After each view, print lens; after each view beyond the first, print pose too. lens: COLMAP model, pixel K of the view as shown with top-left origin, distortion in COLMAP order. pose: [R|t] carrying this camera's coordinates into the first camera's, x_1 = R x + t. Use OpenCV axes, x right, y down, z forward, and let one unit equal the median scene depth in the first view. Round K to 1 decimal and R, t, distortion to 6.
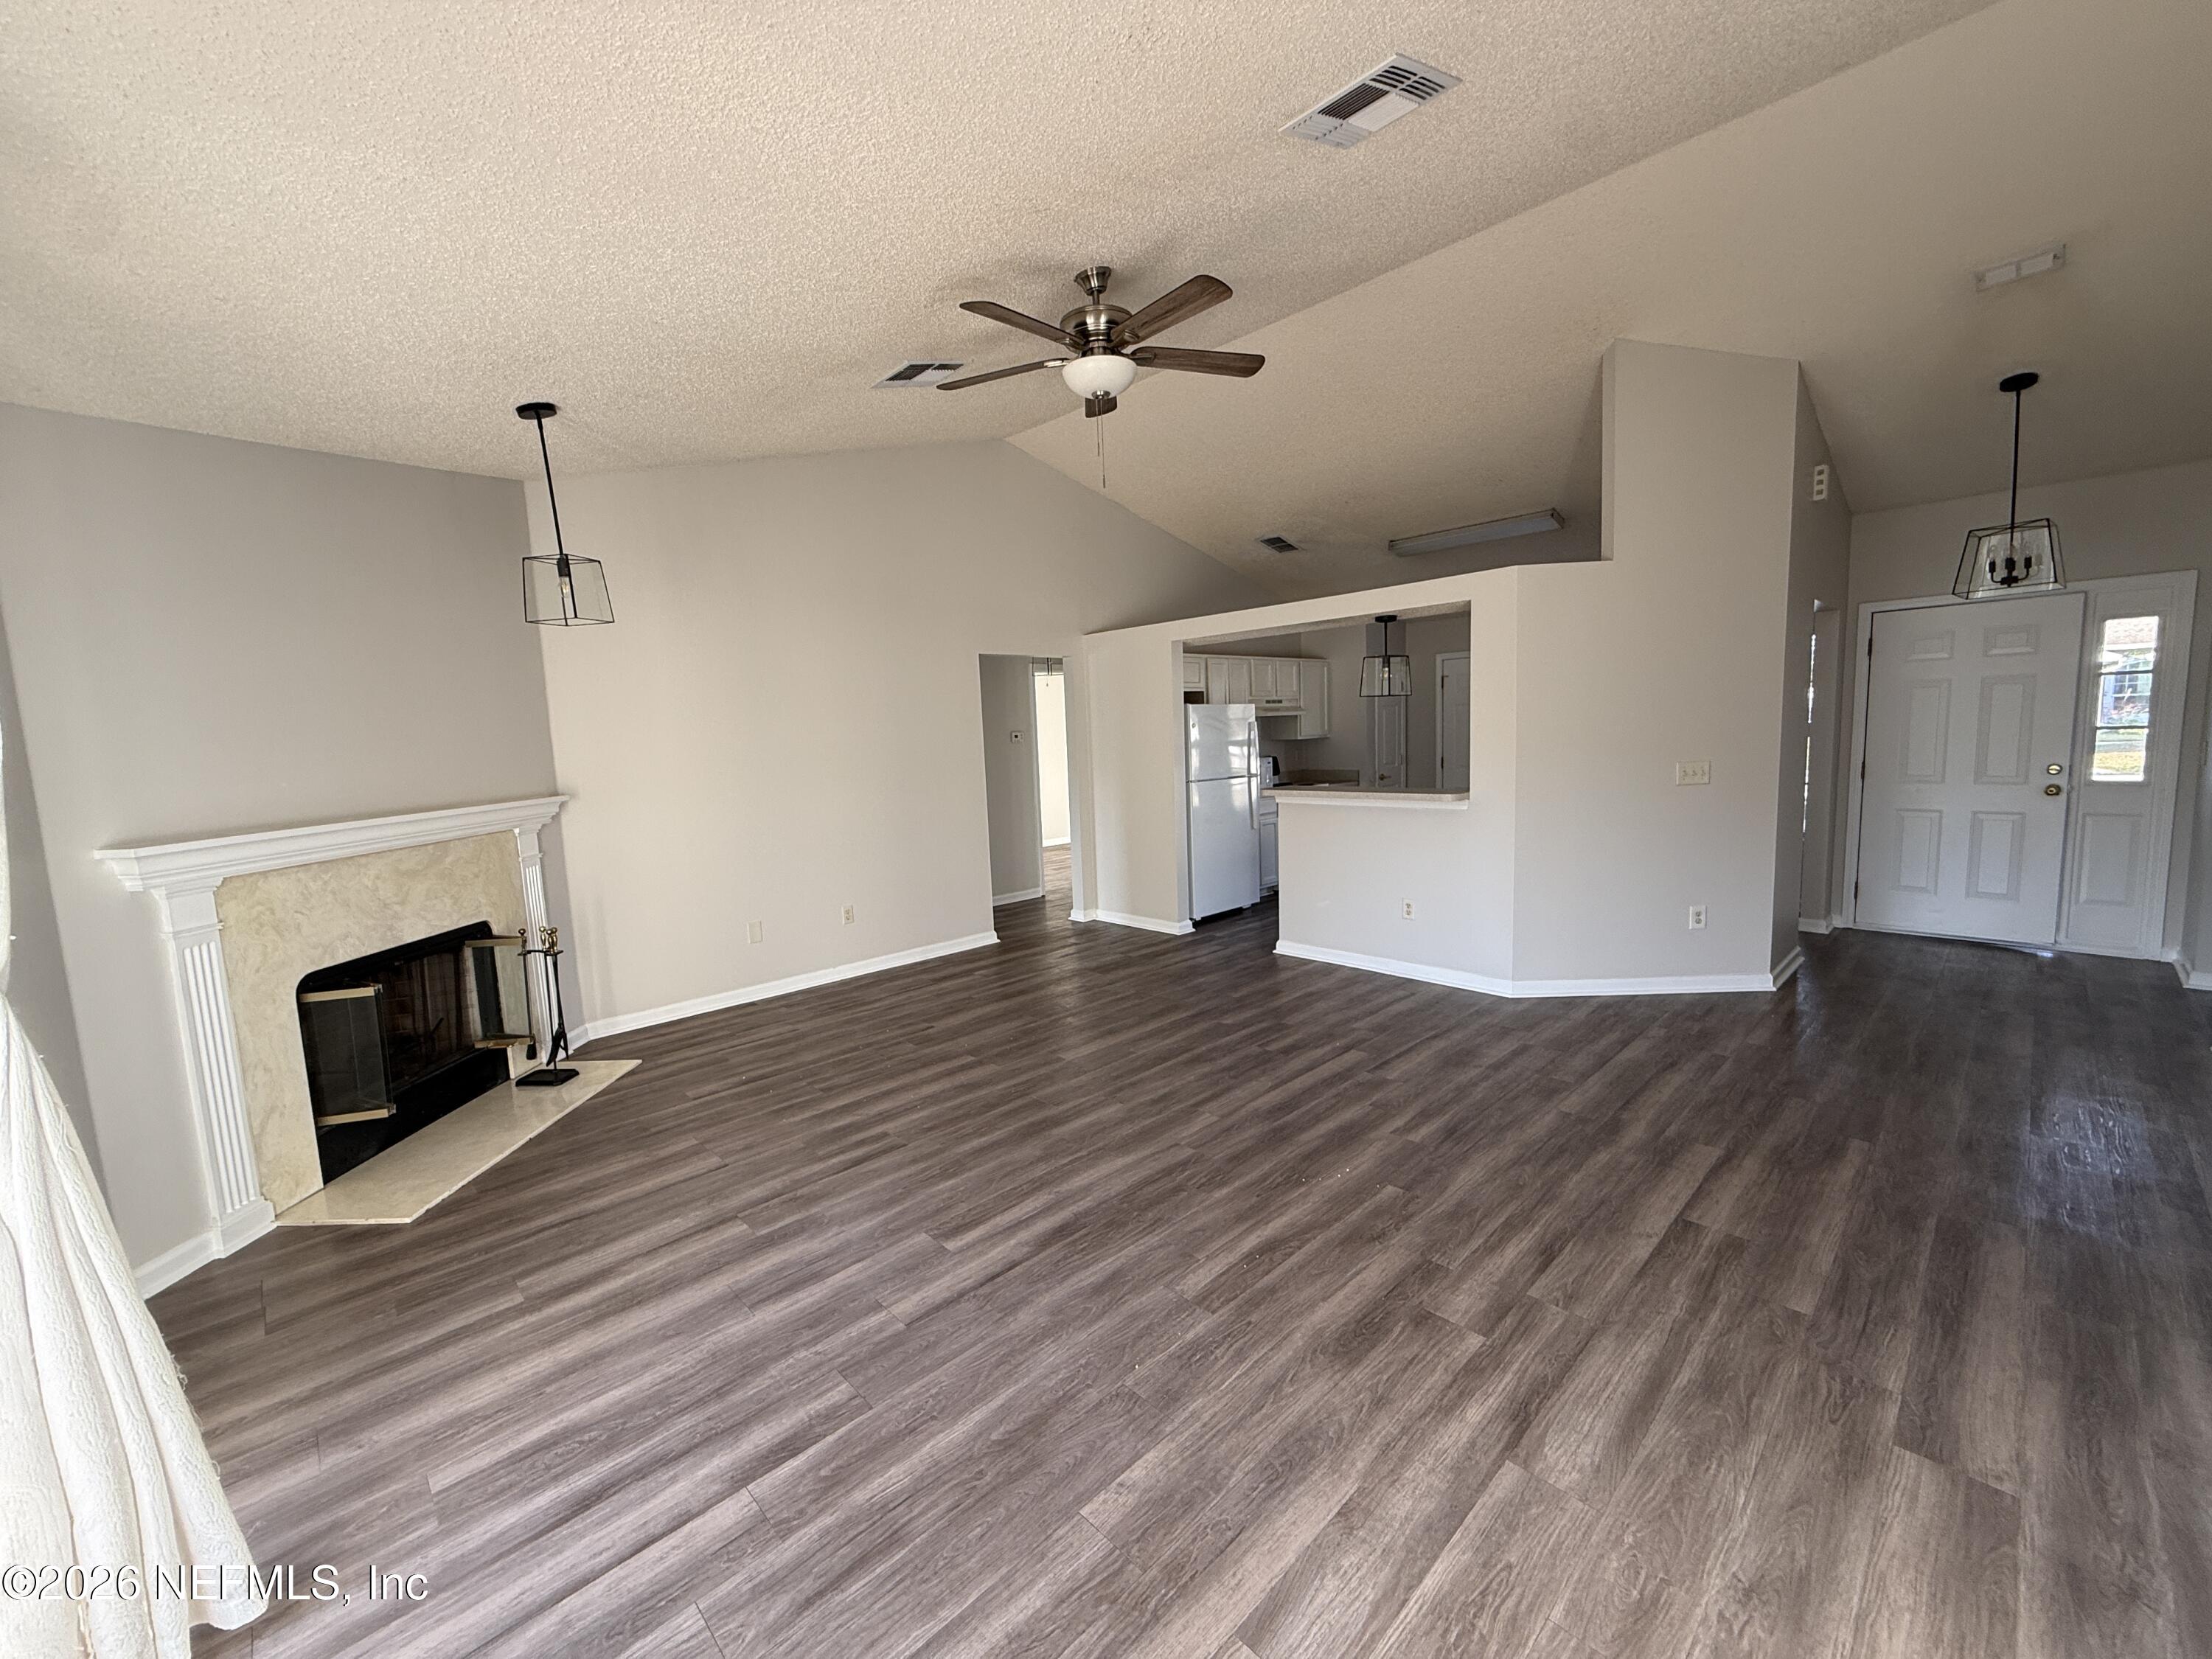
lens RADIAL K [[876.9, 0, 1098.3], [0, 876.9, 831.1], [0, 0, 1]] dist [-0.000870, 0.000083]
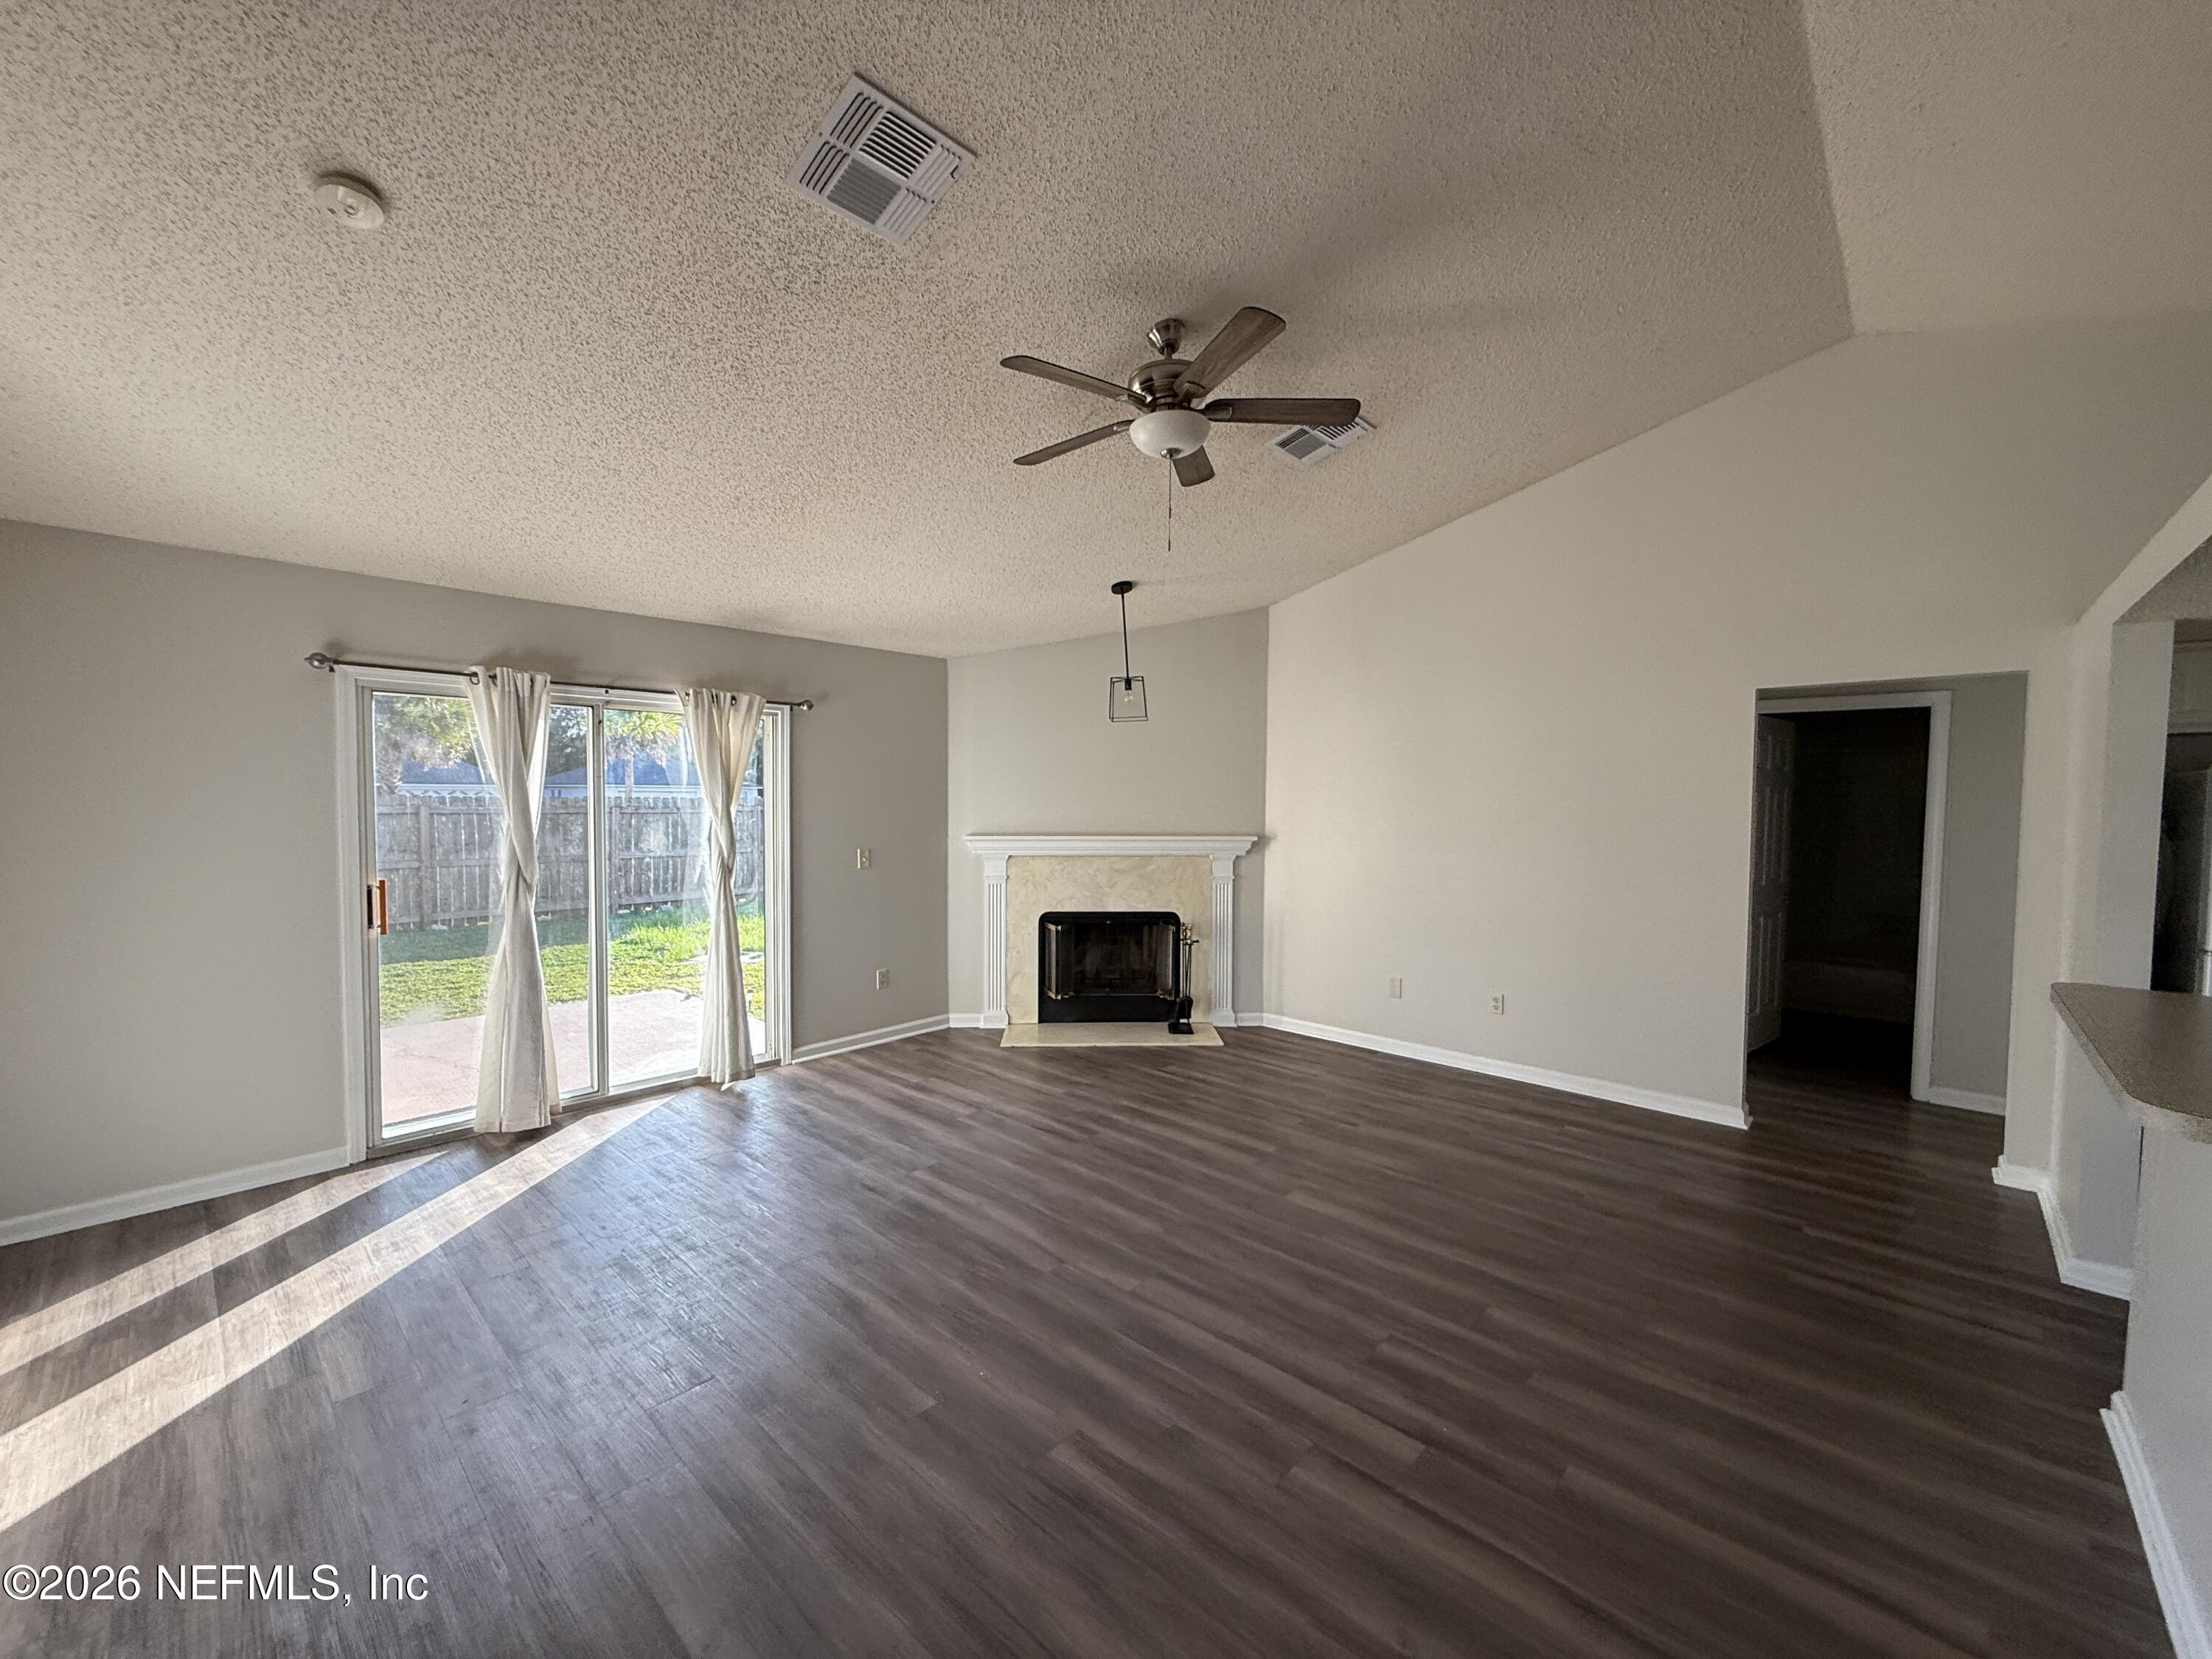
lens RADIAL K [[876.9, 0, 1098.9], [0, 876.9, 828.1], [0, 0, 1]] dist [-0.000870, 0.000083]
pose [[0.061699, 0.075777, -0.995214, 0.905829], [-0.121116, 0.990314, 0.067895, -0.148008], [0.990719, 0.116347, 0.070279, 0.858987]]
